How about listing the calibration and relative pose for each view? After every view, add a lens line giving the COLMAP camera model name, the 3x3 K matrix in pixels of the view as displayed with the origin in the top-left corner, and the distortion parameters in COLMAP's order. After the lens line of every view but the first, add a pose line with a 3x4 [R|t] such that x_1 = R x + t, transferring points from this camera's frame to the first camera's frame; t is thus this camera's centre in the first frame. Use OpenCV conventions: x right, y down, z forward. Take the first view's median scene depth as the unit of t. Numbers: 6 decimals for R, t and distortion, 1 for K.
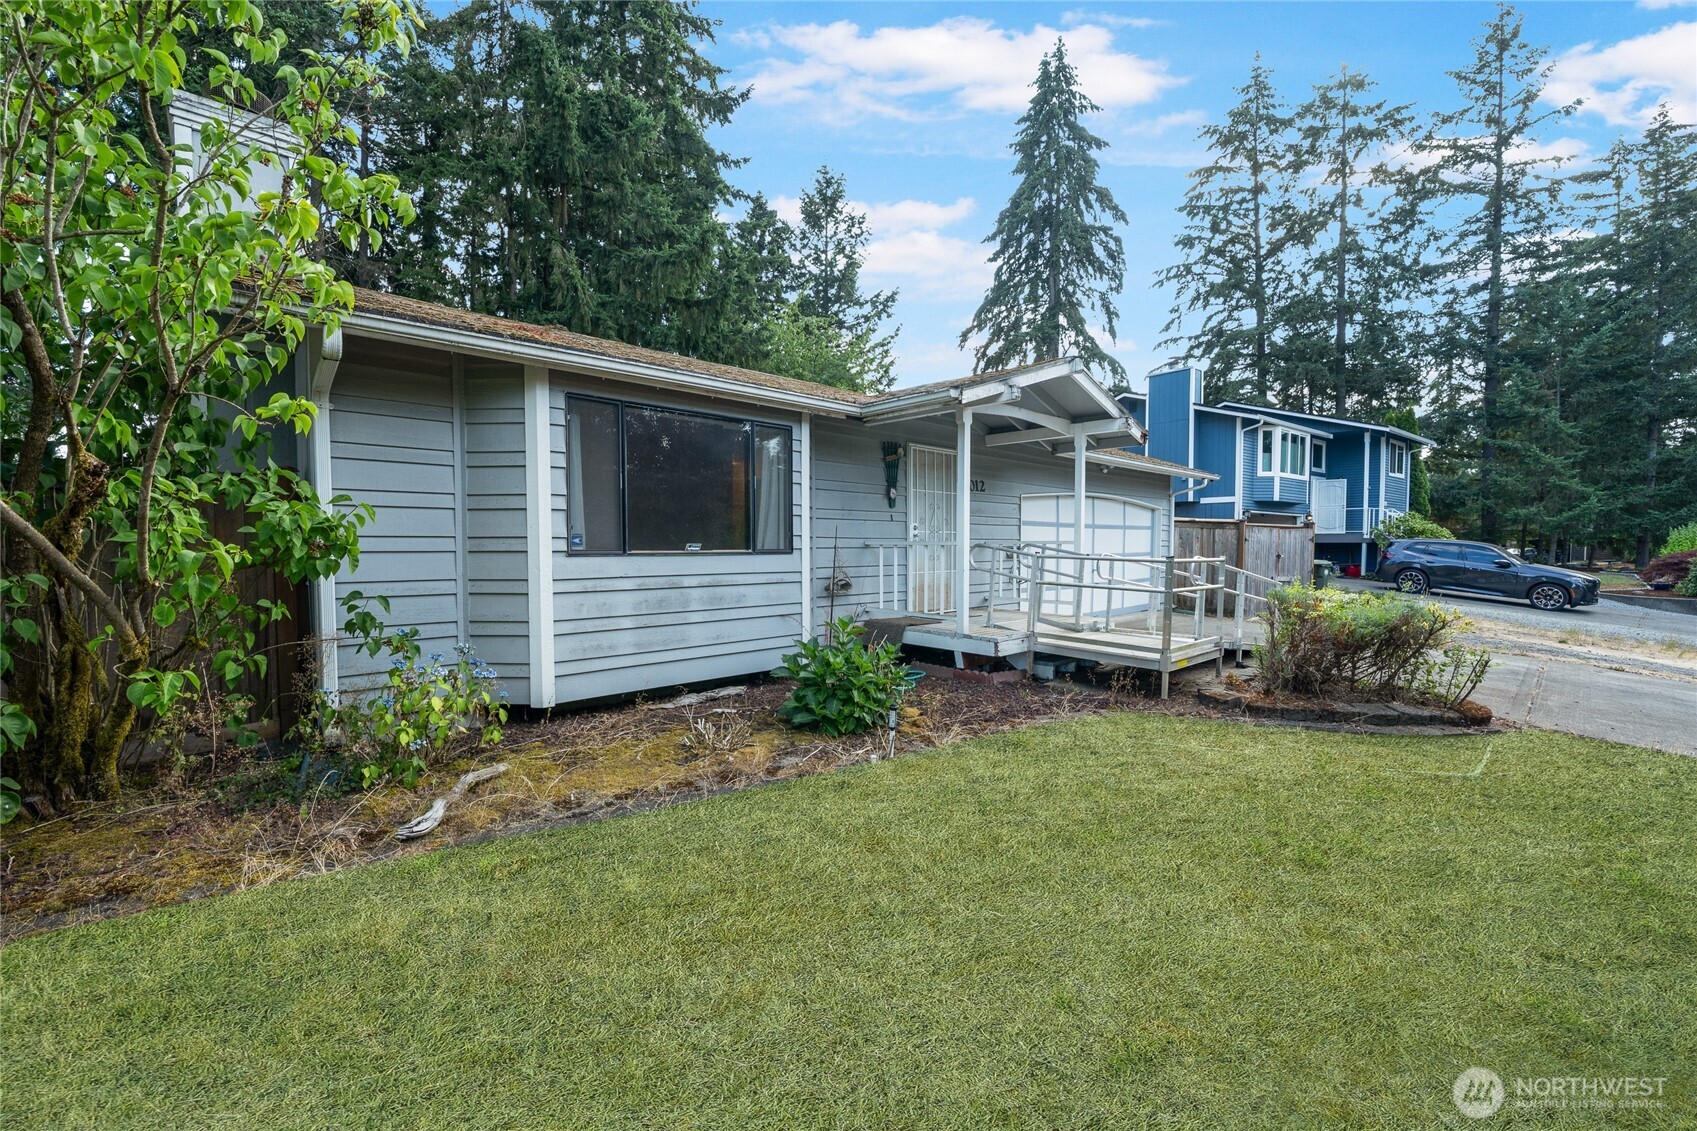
lens RADIAL K [[689.7, 0, 849.7], [0, 689.7, 561.2], [0, 0, 1]] dist [-0.001442, -0.000022]
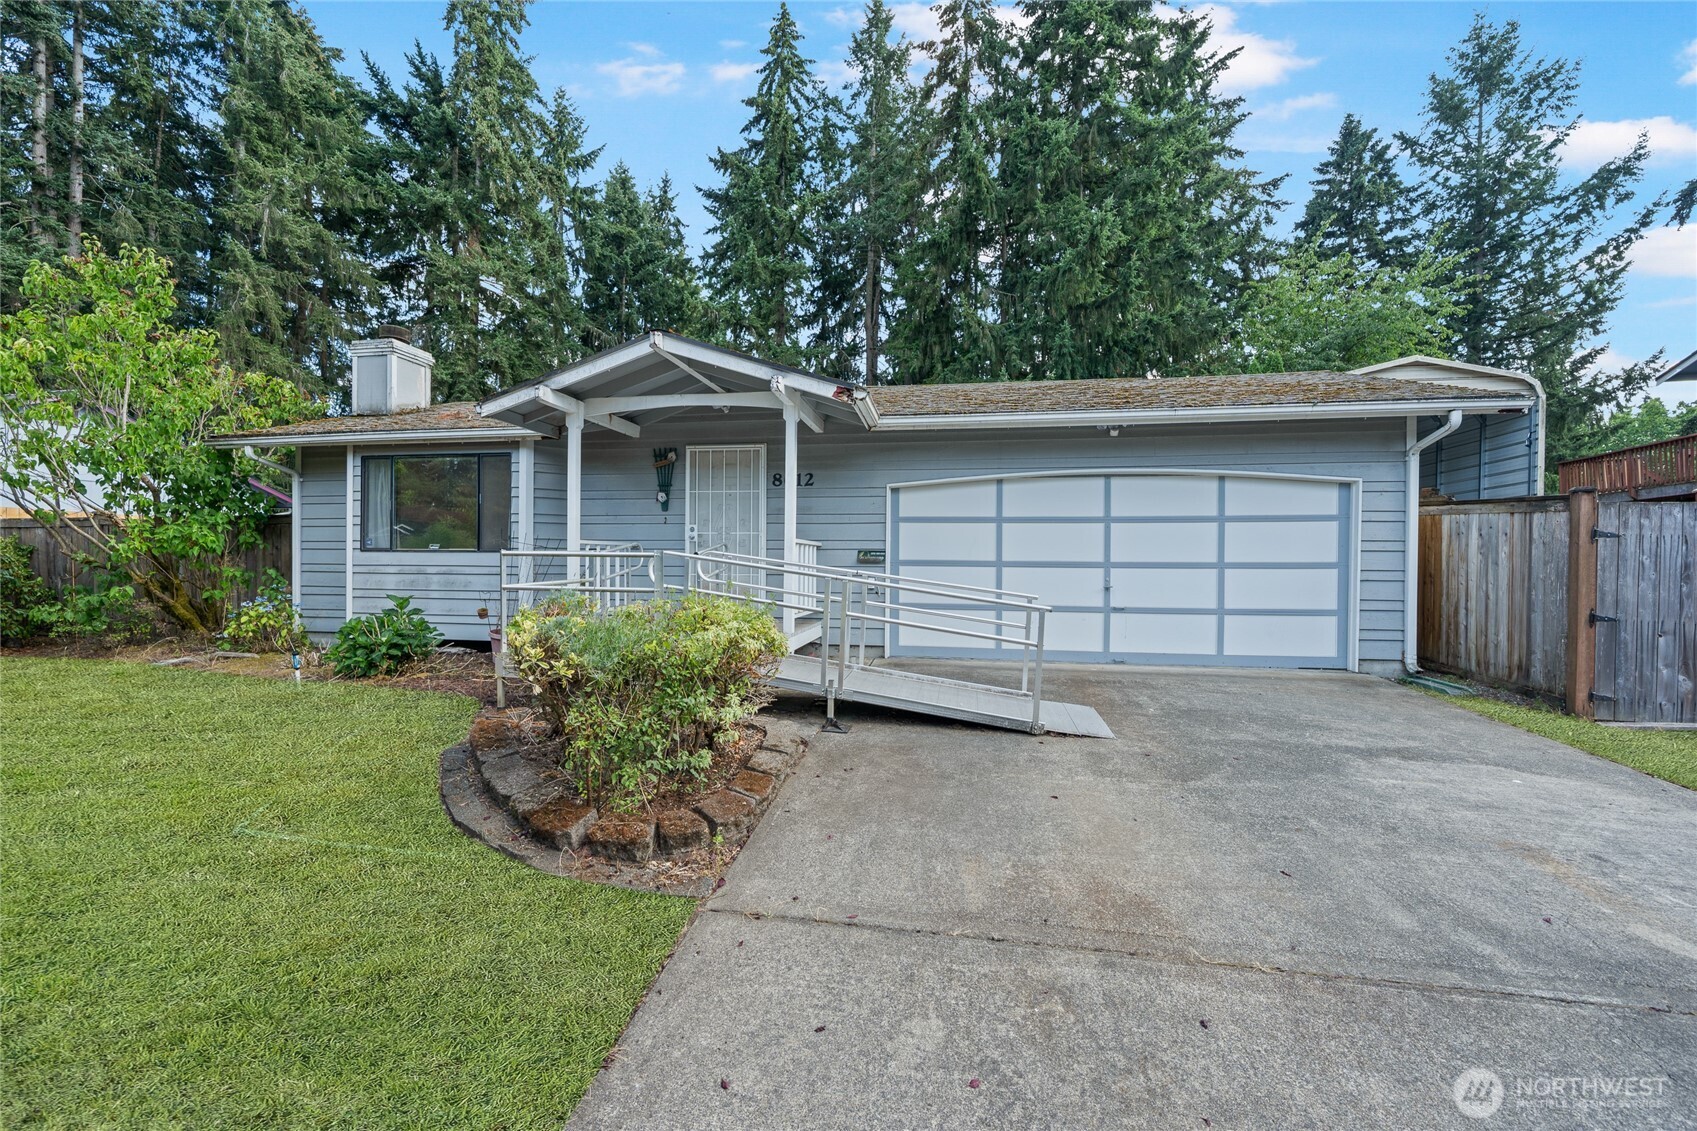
lens RADIAL K [[689.7, 0, 849.3], [0, 689.7, 563.3], [0, 0, 1]] dist [-0.001442, -0.000022]
pose [[0.590036, 0.001933, -0.807375, 0.258768], [-0.027337, 0.999472, -0.017585, 0.002932], [0.806914, 0.032447, 0.589777, 0.148301]]
